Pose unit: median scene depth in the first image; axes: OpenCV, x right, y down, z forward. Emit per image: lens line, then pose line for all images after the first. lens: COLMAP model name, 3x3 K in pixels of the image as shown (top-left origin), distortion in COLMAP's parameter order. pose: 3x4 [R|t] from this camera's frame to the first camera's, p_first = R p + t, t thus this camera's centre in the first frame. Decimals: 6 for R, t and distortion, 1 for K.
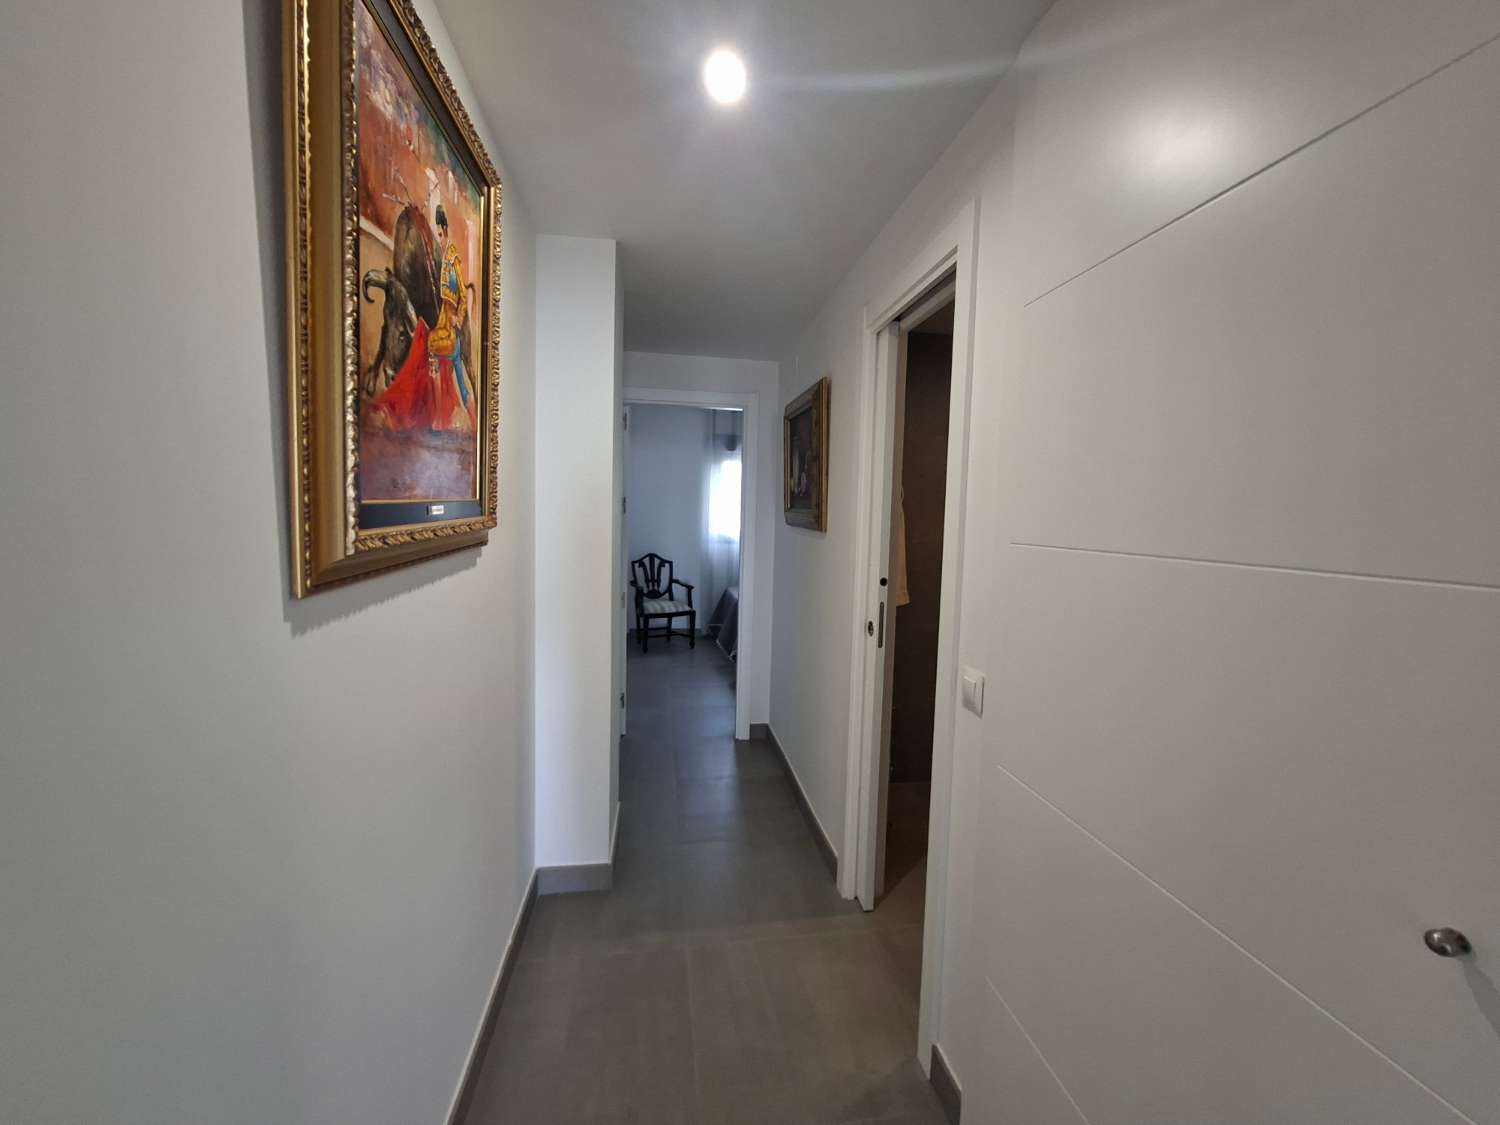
lens RADIAL K [[598.7, 0, 751.7], [0, 598.7, 570.1], [0, 0, 1]] dist [0.002912, -0.000475]
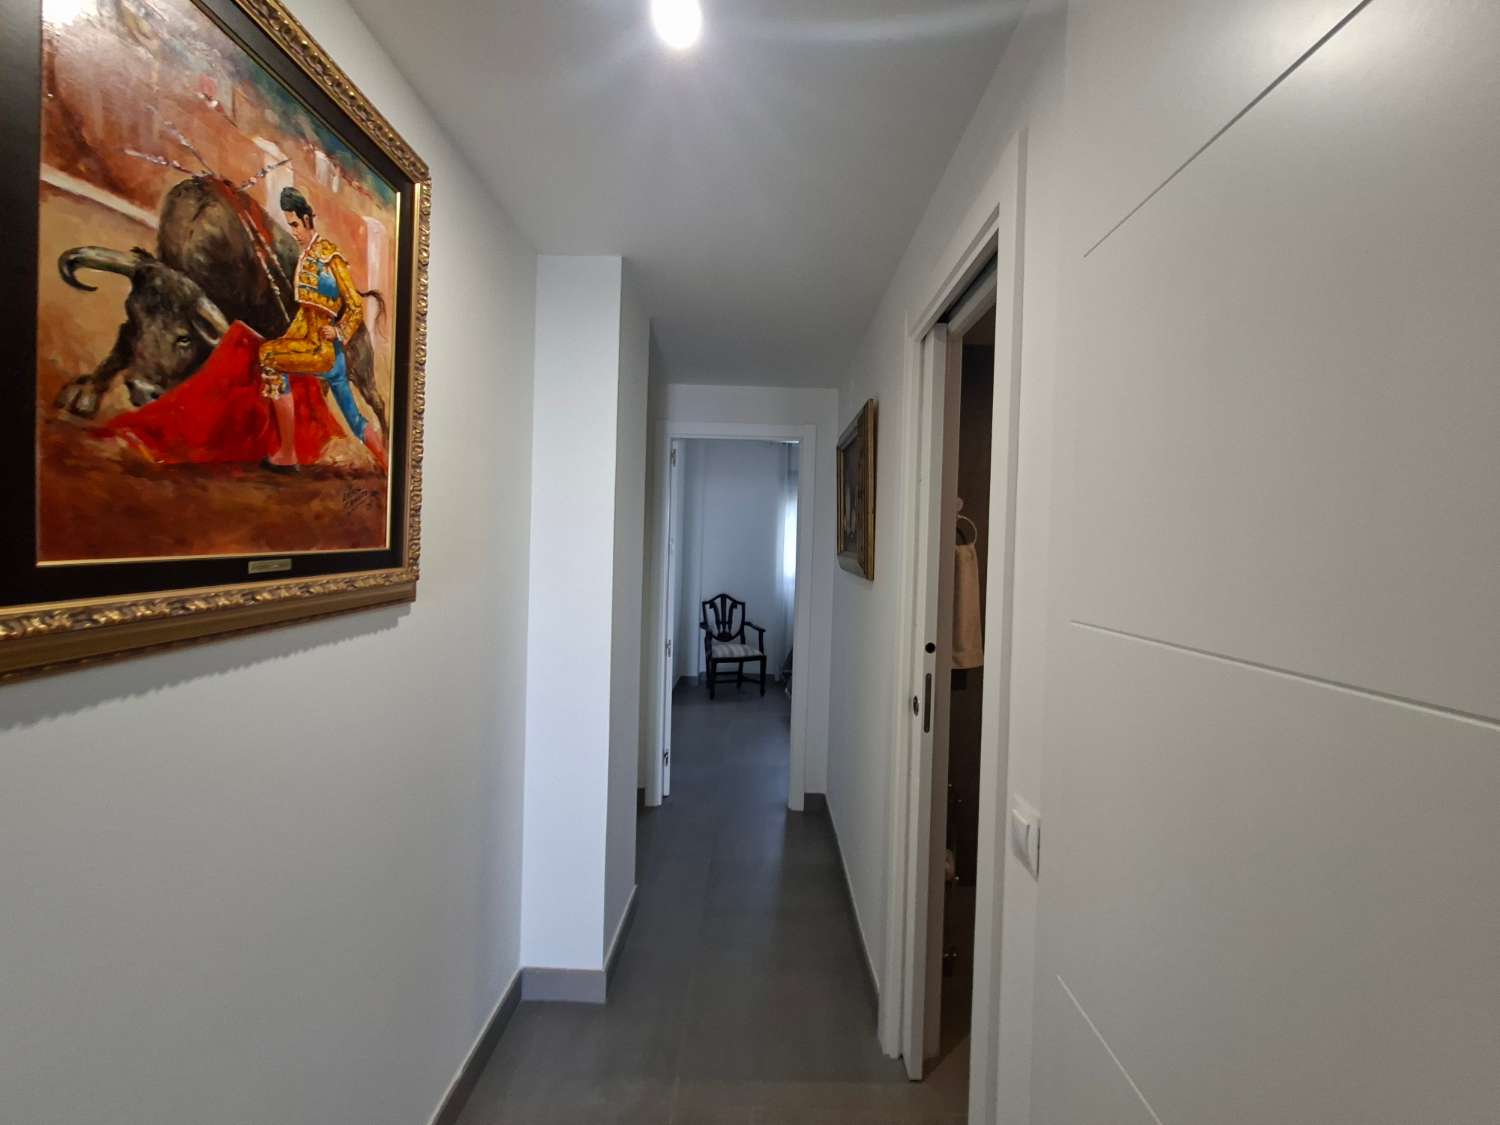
lens RADIAL K [[598.7, 0, 747.7], [0, 598.7, 569.6], [0, 0, 1]] dist [0.002912, -0.000475]
pose [[0.985447, 0.005552, -0.169893, 0.078825], [-0.016063, 0.998036, -0.060555, -0.021055], [0.169223, 0.062403, 0.983600, 0.122551]]
